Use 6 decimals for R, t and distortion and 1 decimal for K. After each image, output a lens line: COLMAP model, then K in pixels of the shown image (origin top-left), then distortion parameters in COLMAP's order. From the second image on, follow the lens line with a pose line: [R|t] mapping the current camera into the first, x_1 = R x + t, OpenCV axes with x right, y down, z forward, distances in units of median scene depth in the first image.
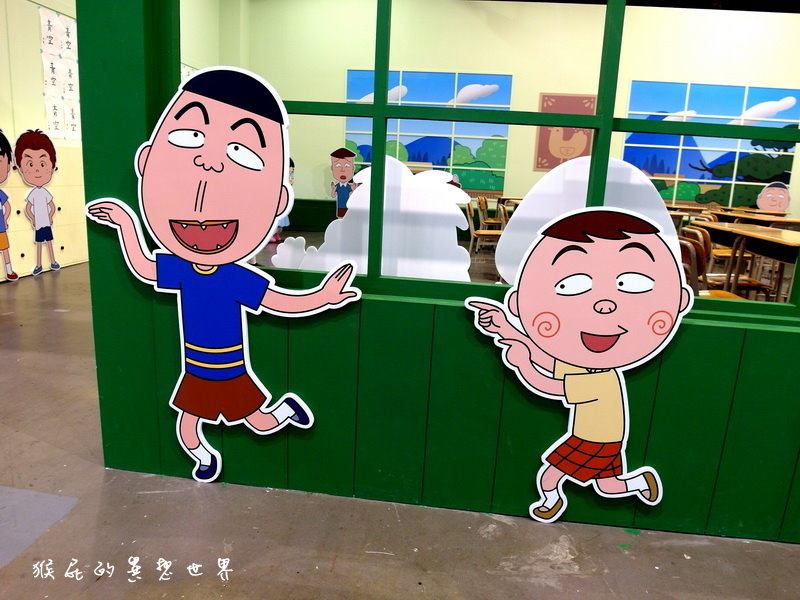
lens RADIAL K [[574.6, 0, 400.0], [0, 574.6, 300.0], [0, 0, 1]] dist [-0.051183, 0.002478]
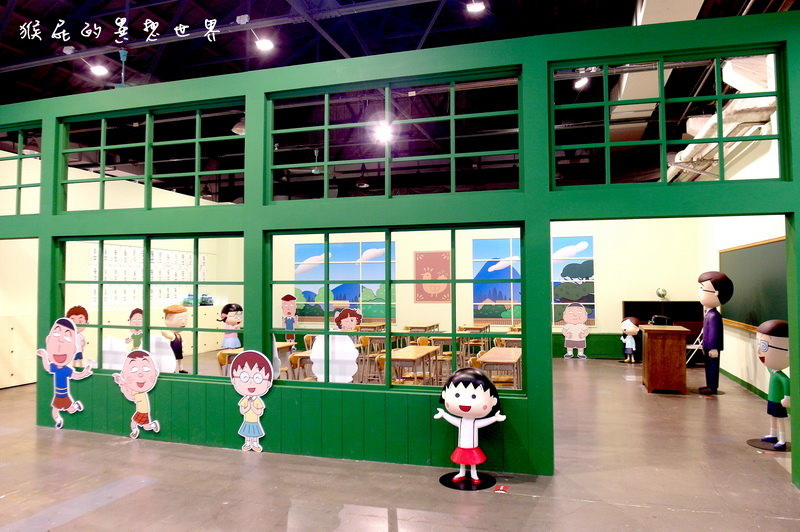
lens RADIAL K [[557.6, 0, 400.0], [0, 557.6, 266.0], [0, 0, 1]] dist [-0.055133, -0.001338]
pose [[0.983094, -0.058115, -0.173632, 0.931983], [0.012827, 0.967822, -0.251307, 0.085394], [0.182650, 0.244831, 0.952206, -0.807460]]
